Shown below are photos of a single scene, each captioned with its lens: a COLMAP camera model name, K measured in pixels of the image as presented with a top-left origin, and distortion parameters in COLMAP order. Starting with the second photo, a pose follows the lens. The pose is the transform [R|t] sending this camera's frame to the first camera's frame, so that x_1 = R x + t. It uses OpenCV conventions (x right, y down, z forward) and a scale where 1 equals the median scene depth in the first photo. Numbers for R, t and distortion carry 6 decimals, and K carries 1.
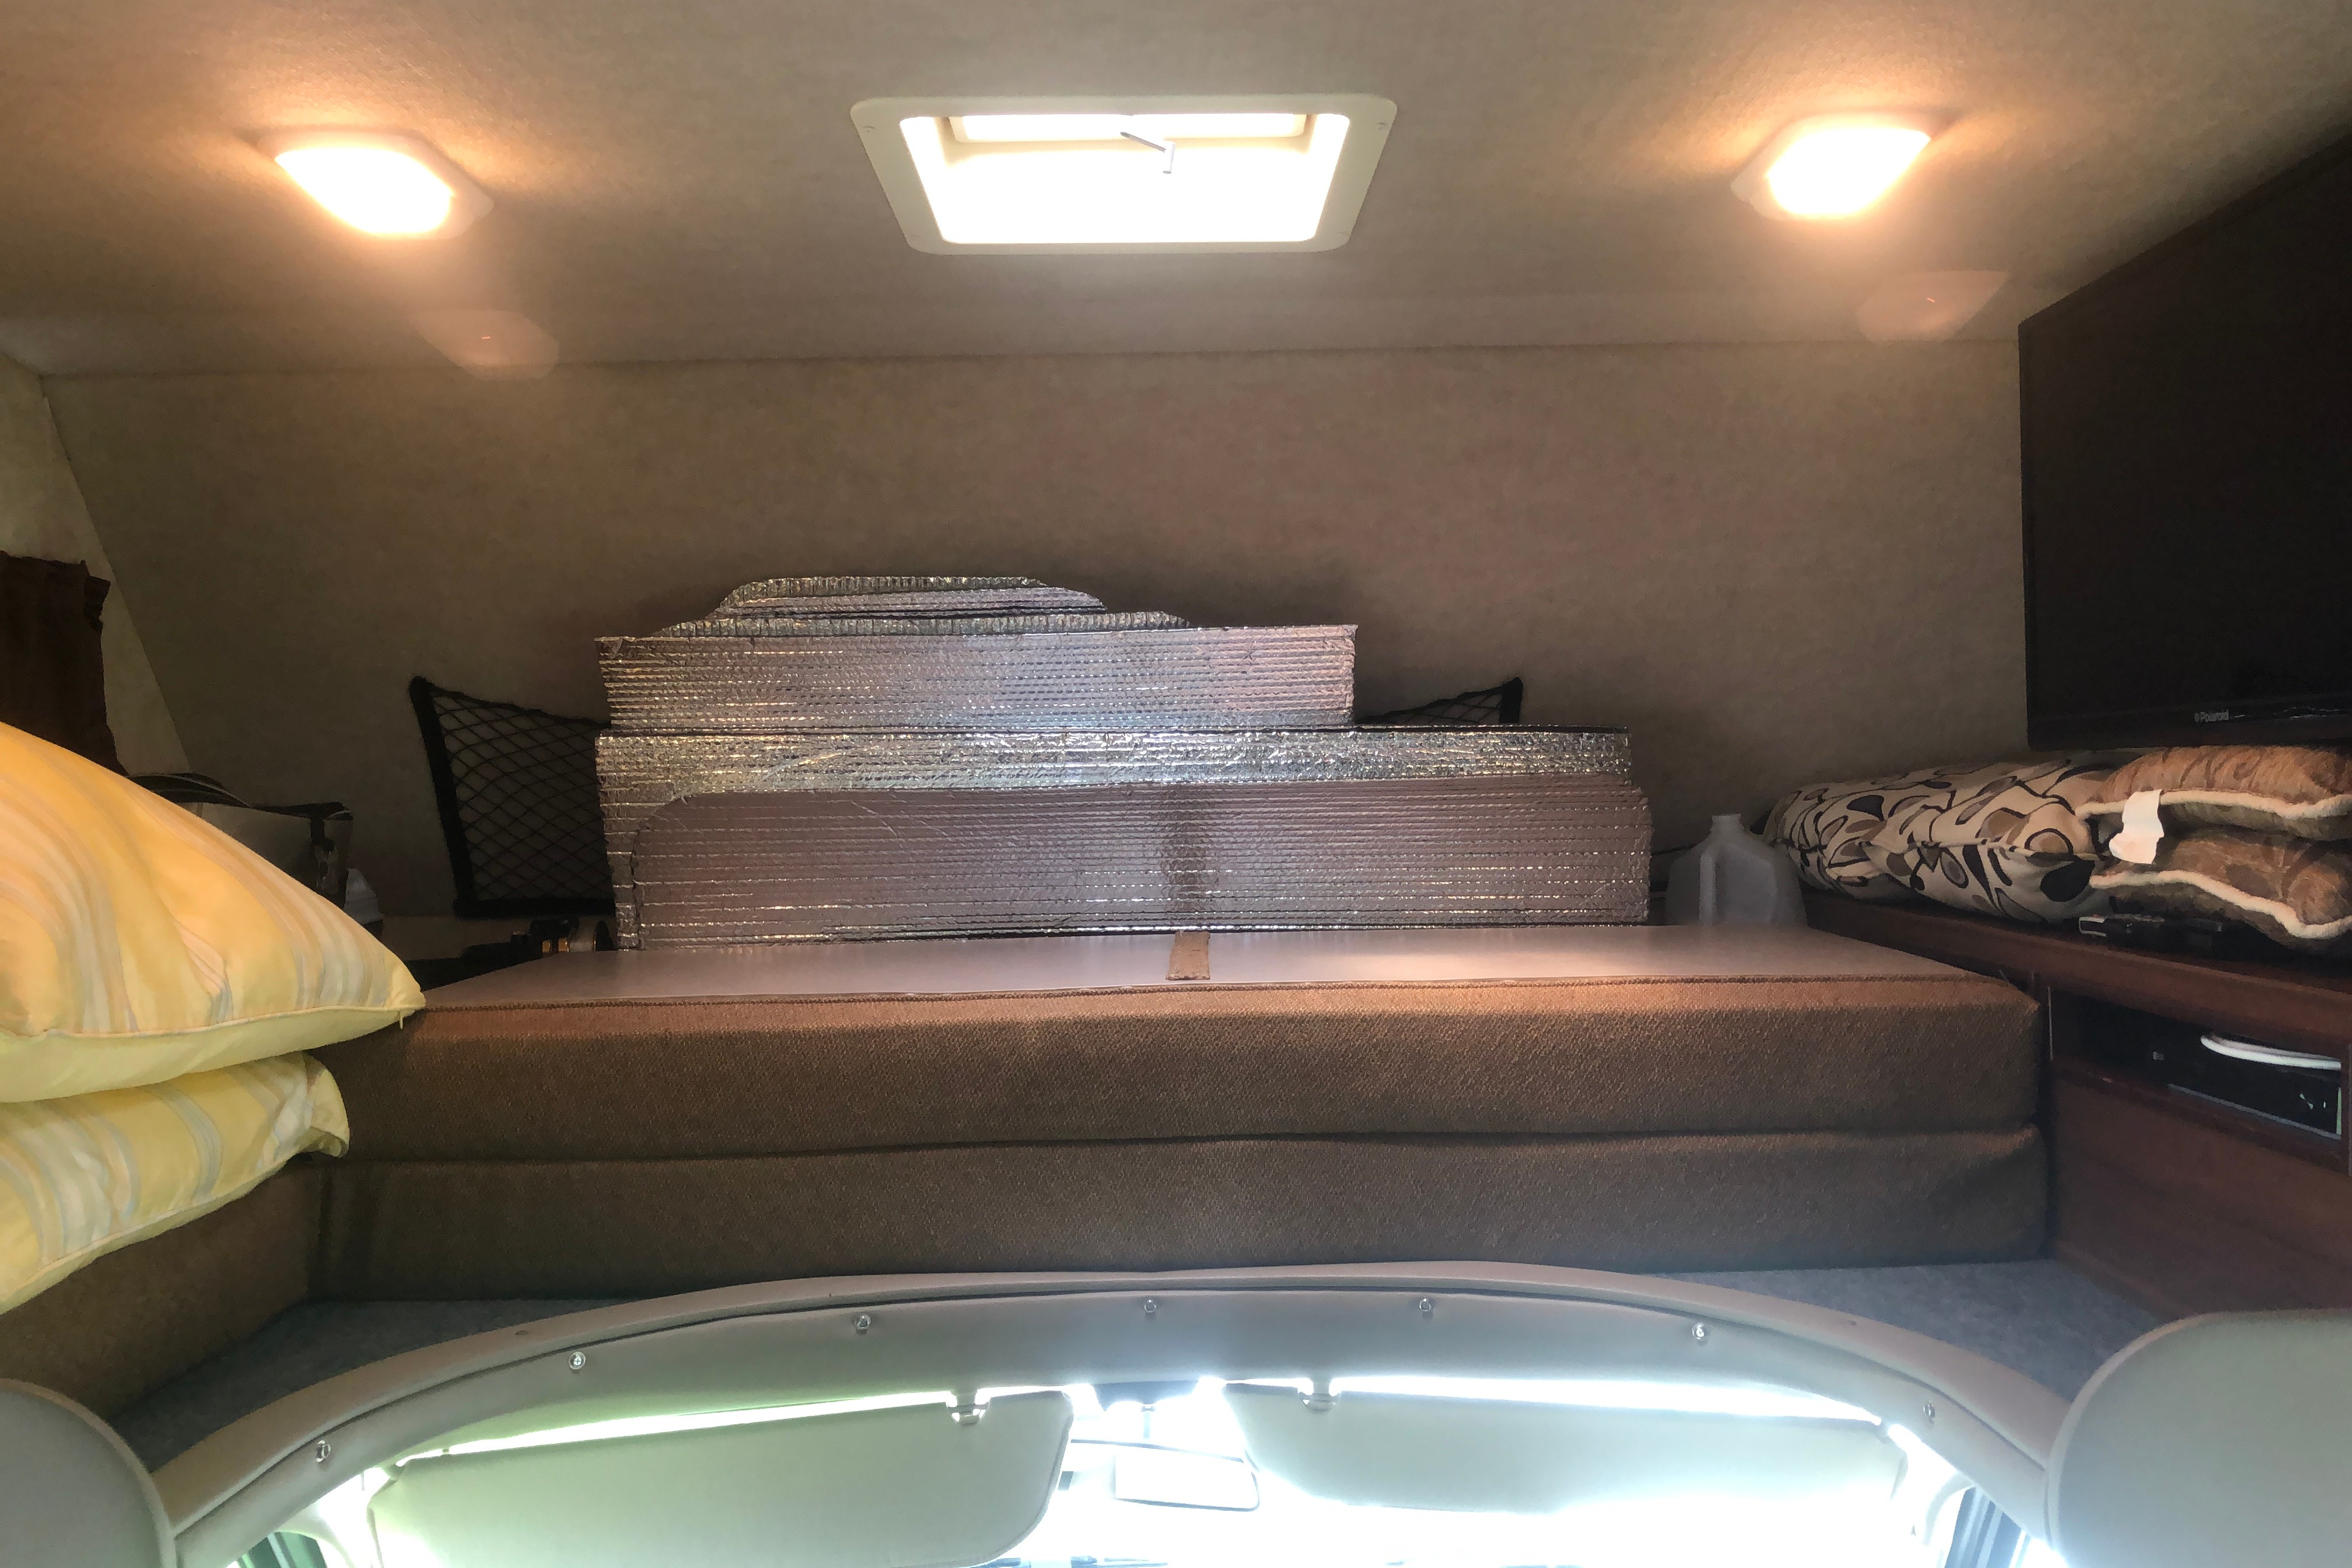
lens RADIAL K [[1972.3, 0, 1176.0], [0, 1972.3, 784.0], [0, 0, 1]] dist [-0.007588, -0.006880]
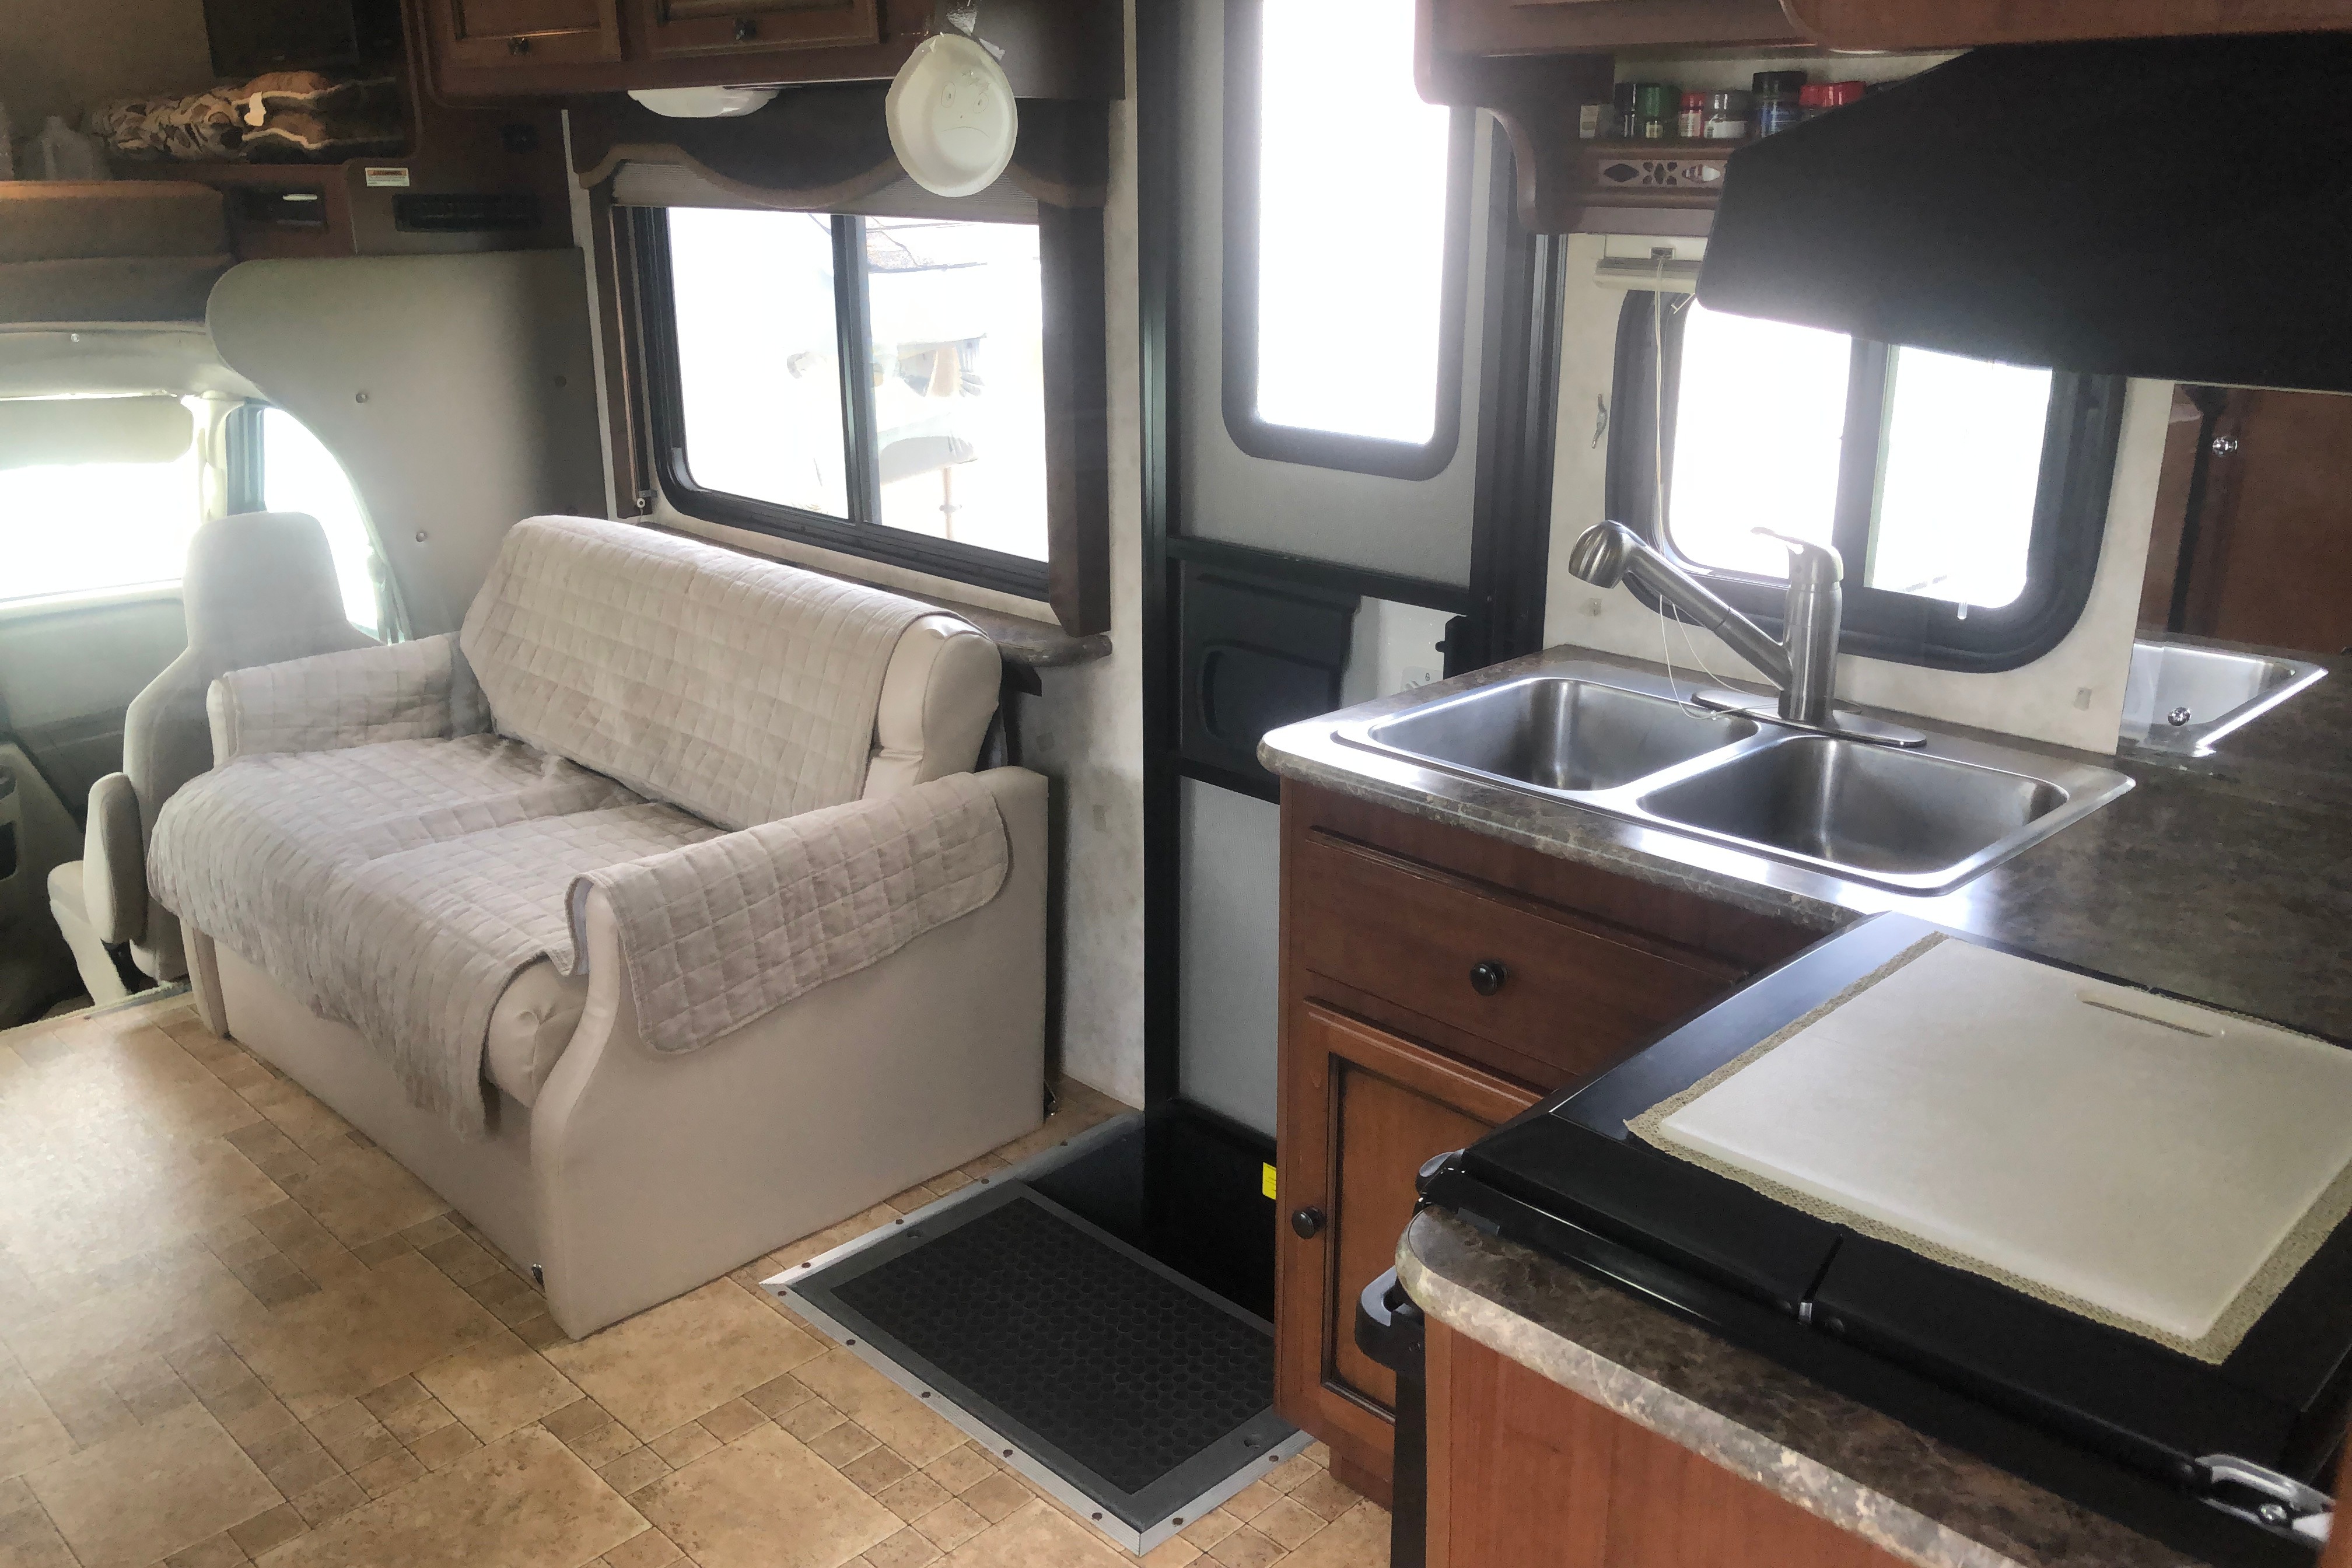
lens RADIAL K [[1972.3, 0, 1176.0], [0, 1972.3, 784.0], [0, 0, 1]] dist [-0.007588, -0.006880]
pose [[0.715701, -0.206455, 0.667195, -0.384800], [-0.002862, 0.954434, 0.298407, 0.078772], [-0.698401, -0.215480, 0.682499, -1.330262]]
